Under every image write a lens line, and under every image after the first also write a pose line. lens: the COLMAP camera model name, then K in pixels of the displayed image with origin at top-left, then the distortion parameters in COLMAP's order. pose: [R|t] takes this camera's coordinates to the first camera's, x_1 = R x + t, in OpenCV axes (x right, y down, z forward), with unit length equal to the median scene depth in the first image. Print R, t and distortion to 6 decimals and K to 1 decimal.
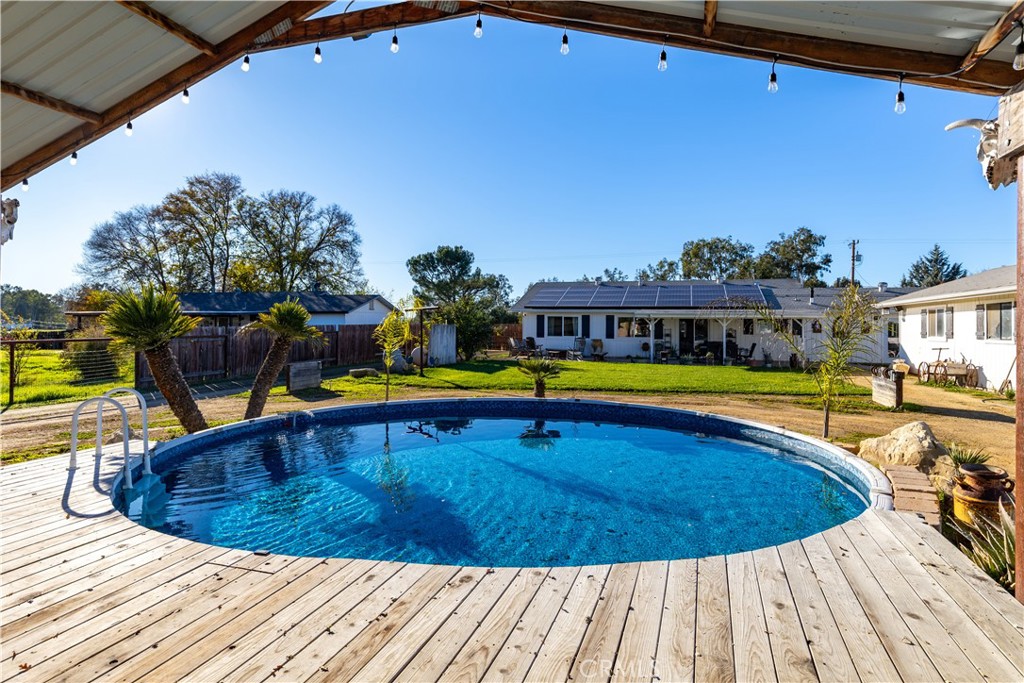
lens RADIAL K [[569.8, 0, 510.9], [0, 569.8, 311.5], [0, 0, 1]] dist [0.002055, 0.000589]
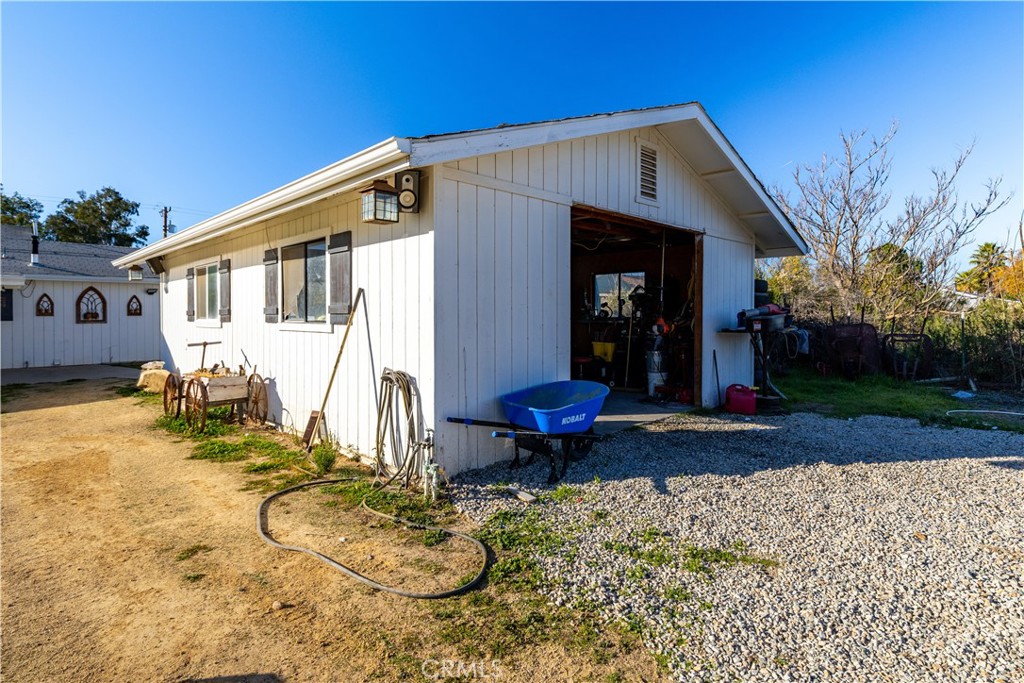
lens RADIAL K [[533.4, 0, 514.6], [0, 533.4, 328.6], [0, 0, 1]] dist [-0.004157, -0.001066]
pose [[0.469220, -0.039213, 0.882210, 0.266318], [-0.015045, 0.998514, 0.052384, 0.014019], [-0.882953, -0.037853, 0.467933, 0.310490]]
